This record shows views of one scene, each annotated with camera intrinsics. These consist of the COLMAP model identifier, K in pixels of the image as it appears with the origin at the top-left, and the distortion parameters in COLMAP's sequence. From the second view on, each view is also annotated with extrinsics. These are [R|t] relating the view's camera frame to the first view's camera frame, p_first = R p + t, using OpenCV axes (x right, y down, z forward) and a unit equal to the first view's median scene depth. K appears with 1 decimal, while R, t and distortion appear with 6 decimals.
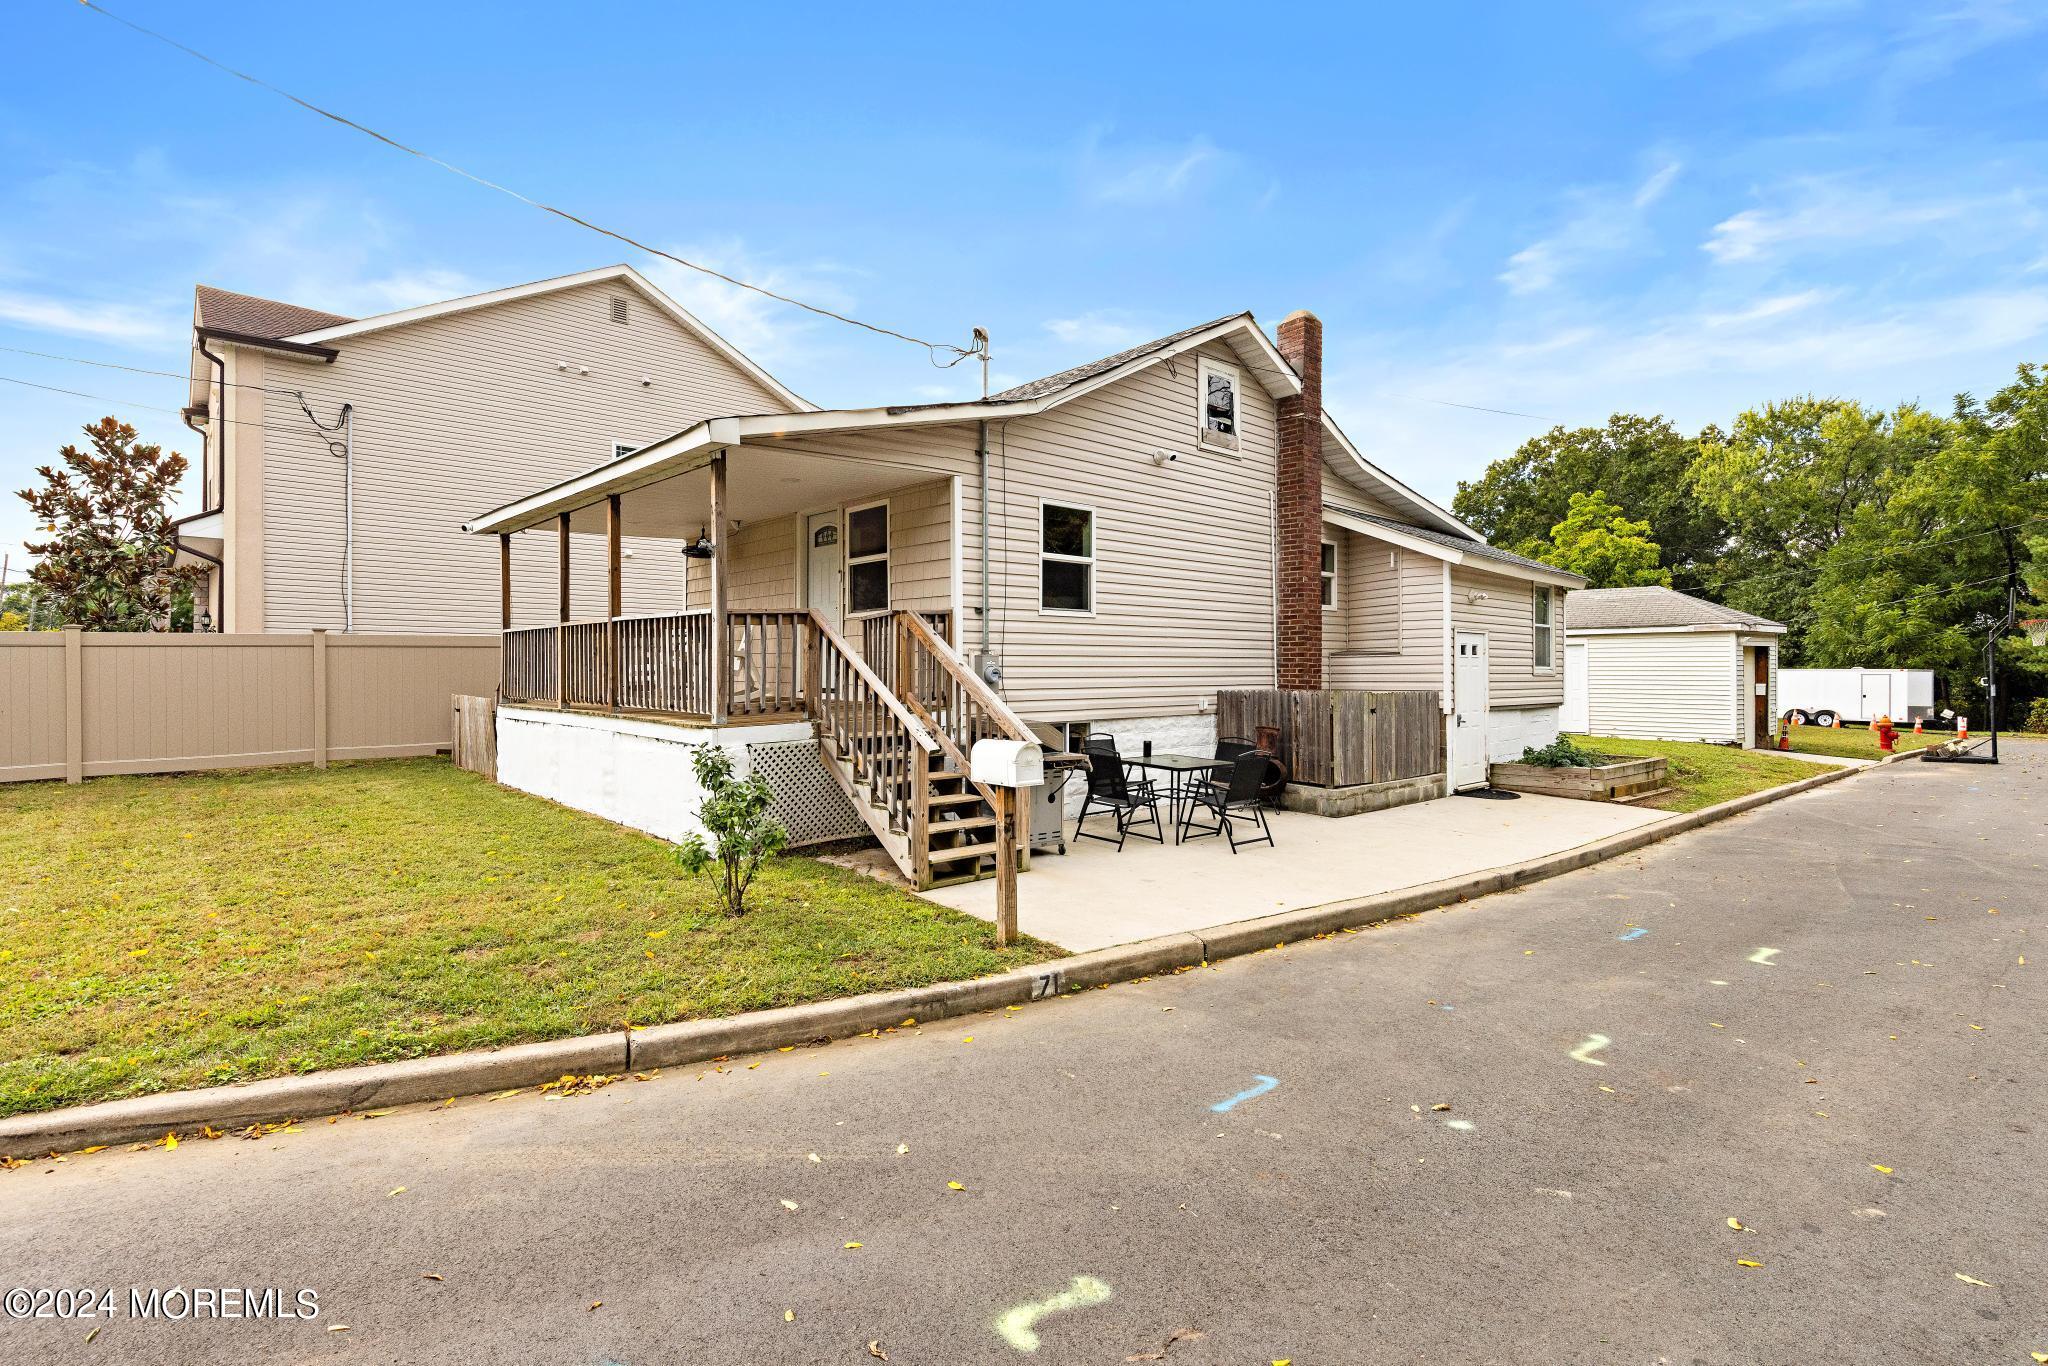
lens RADIAL K [[982.6, 0, 1024.2], [0, 982.6, 665.0], [0, 0, 1]] dist [0.001090, -0.001286]
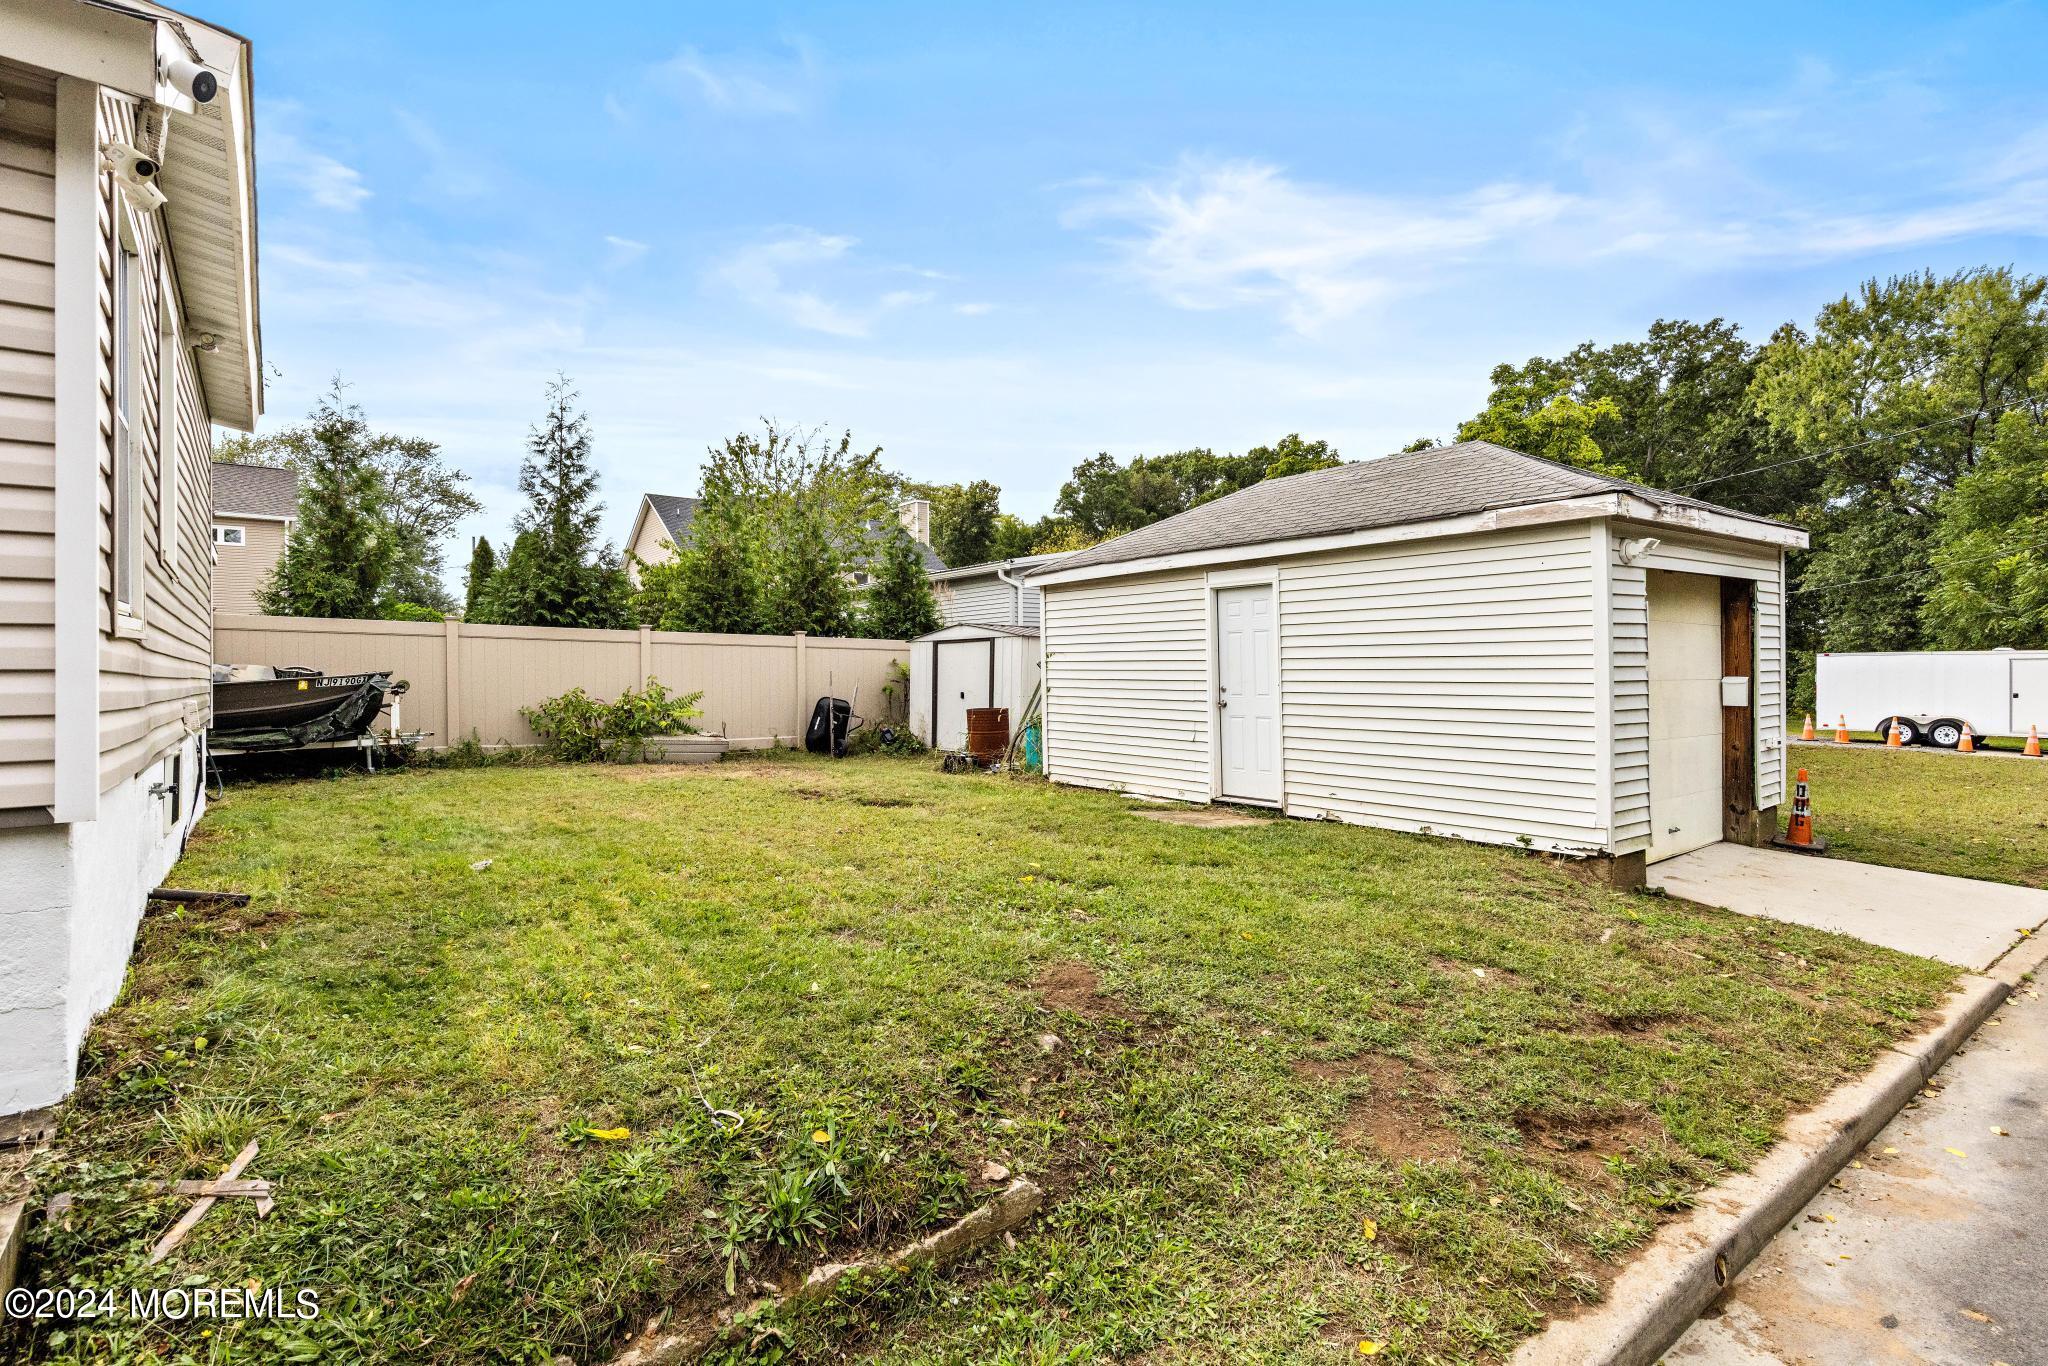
lens RADIAL K [[982.6, 0, 1030.6], [0, 982.6, 668.1], [0, 0, 1]] dist [0.001090, -0.001286]
pose [[0.996954, -0.010223, -0.077319, 0.874002], [0.010503, 0.999940, 0.003214, 0.019852], [0.077281, -0.004016, 0.997001, 1.028983]]
